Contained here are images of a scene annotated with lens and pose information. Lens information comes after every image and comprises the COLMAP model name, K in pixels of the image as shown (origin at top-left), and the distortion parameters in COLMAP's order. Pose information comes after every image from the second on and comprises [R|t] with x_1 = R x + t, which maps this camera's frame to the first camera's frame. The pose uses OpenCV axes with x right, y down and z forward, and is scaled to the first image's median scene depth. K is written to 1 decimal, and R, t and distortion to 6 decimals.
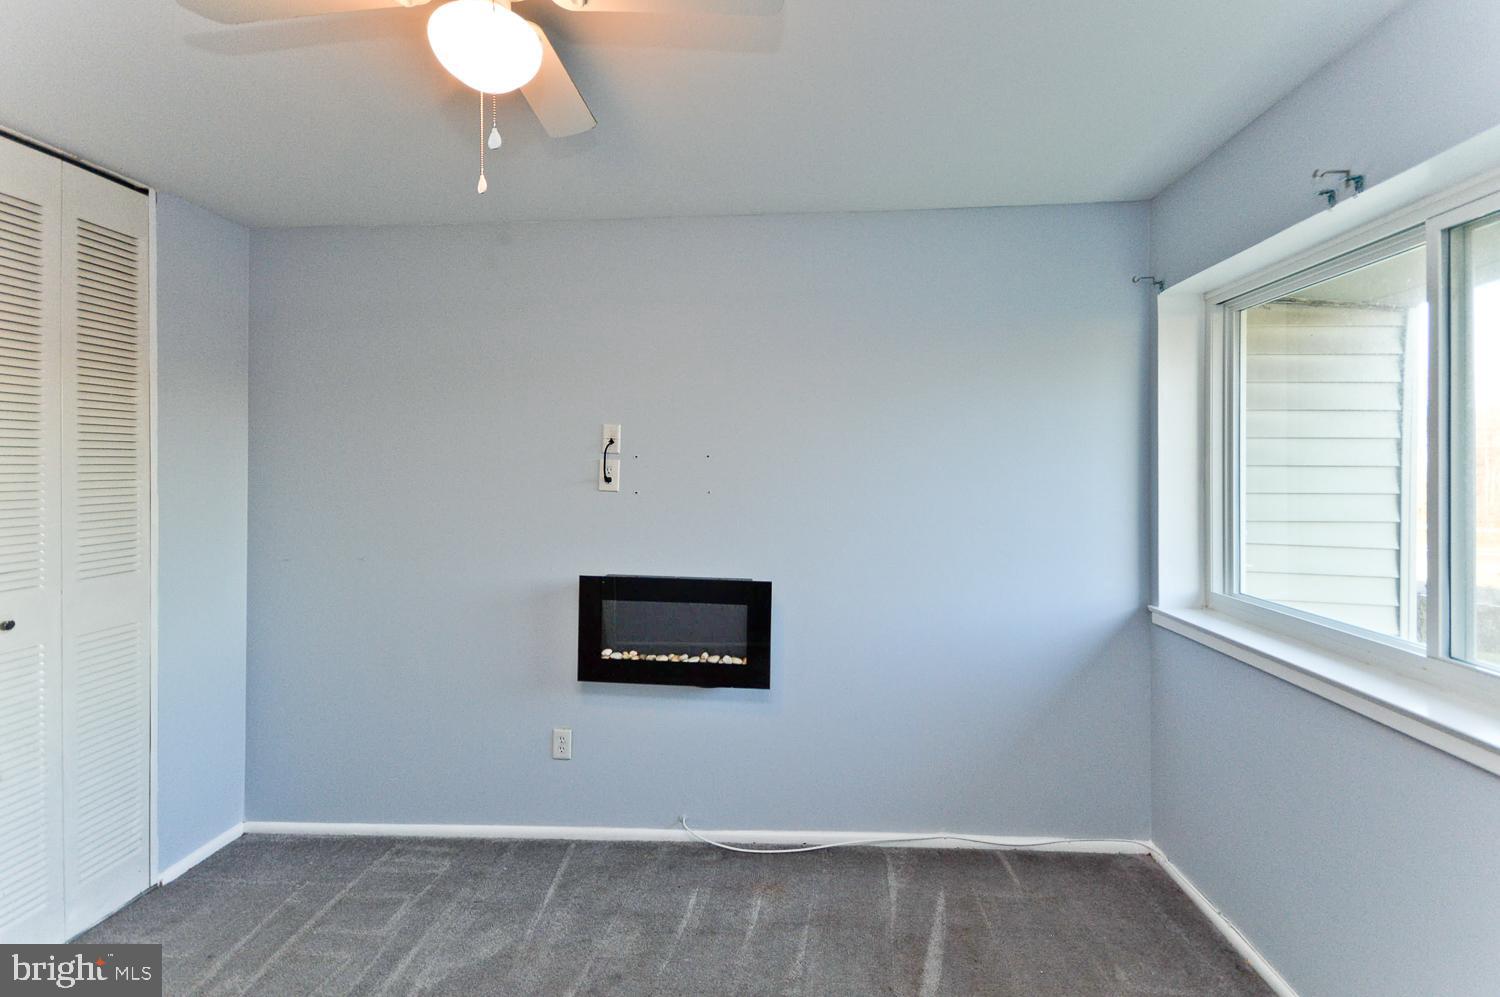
lens RADIAL K [[672.5, 0, 752.0], [0, 672.5, 475.5], [0, 0, 1]] dist [0.000660, -0.000223]
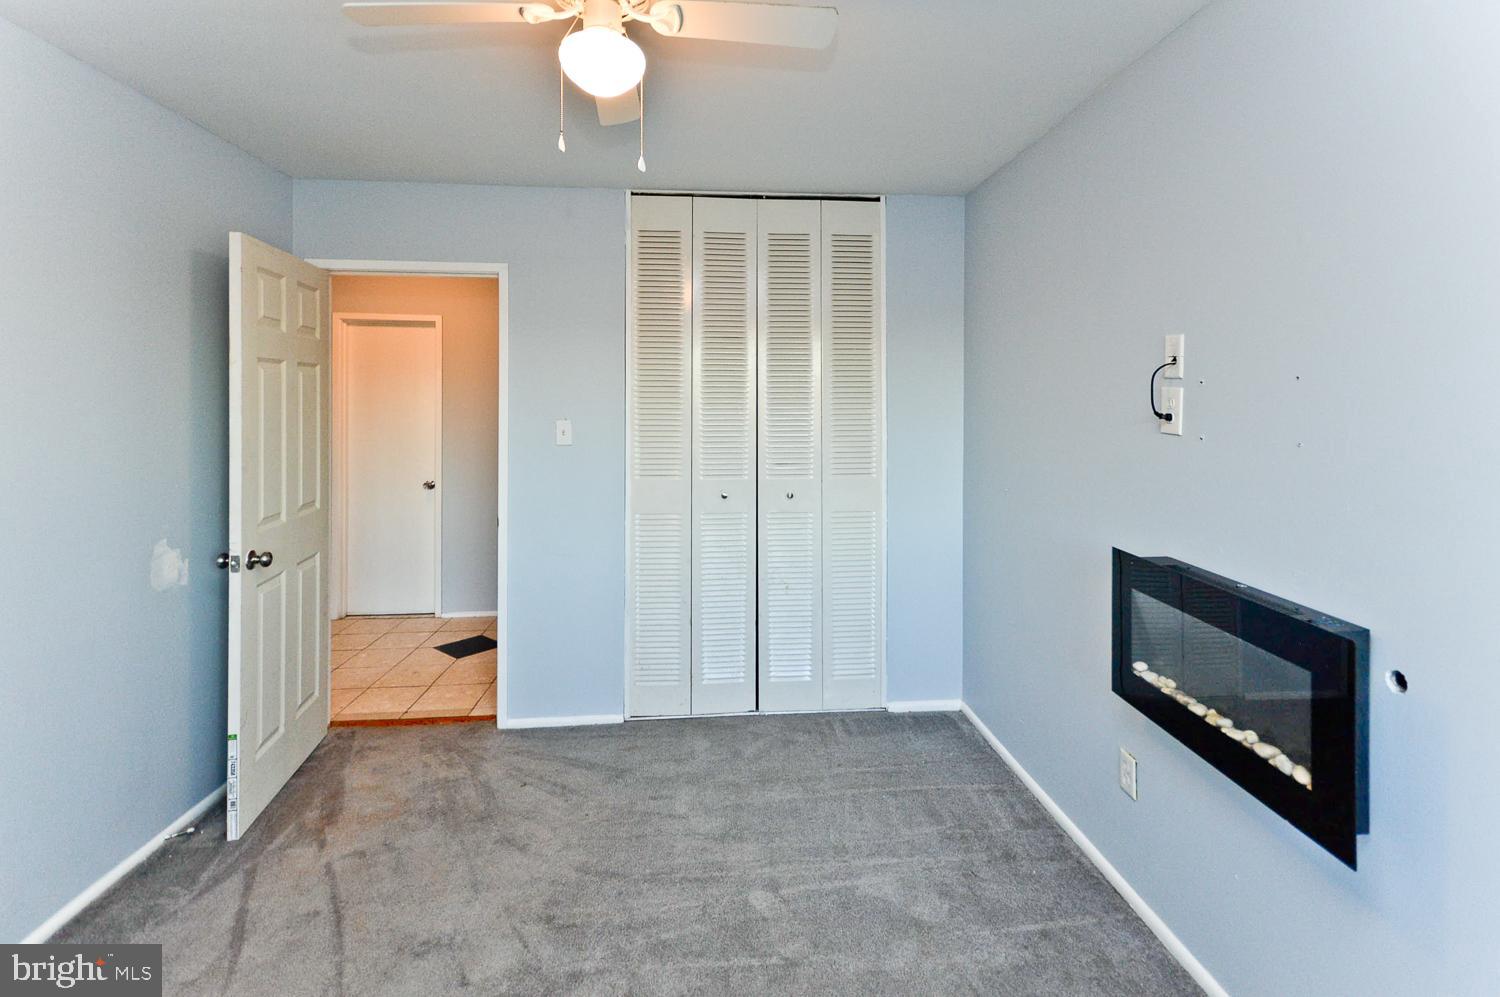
lens RADIAL K [[695.7, 0, 750.7], [0, 695.7, 401.3], [0, 0, 1]] dist [-0.001309, -0.000349]
pose [[0.146237, 0.001027, -0.989249, 0.443108], [-0.011619, 0.999932, -0.000680, -0.004348], [0.989181, 0.011594, 0.146239, 0.508341]]
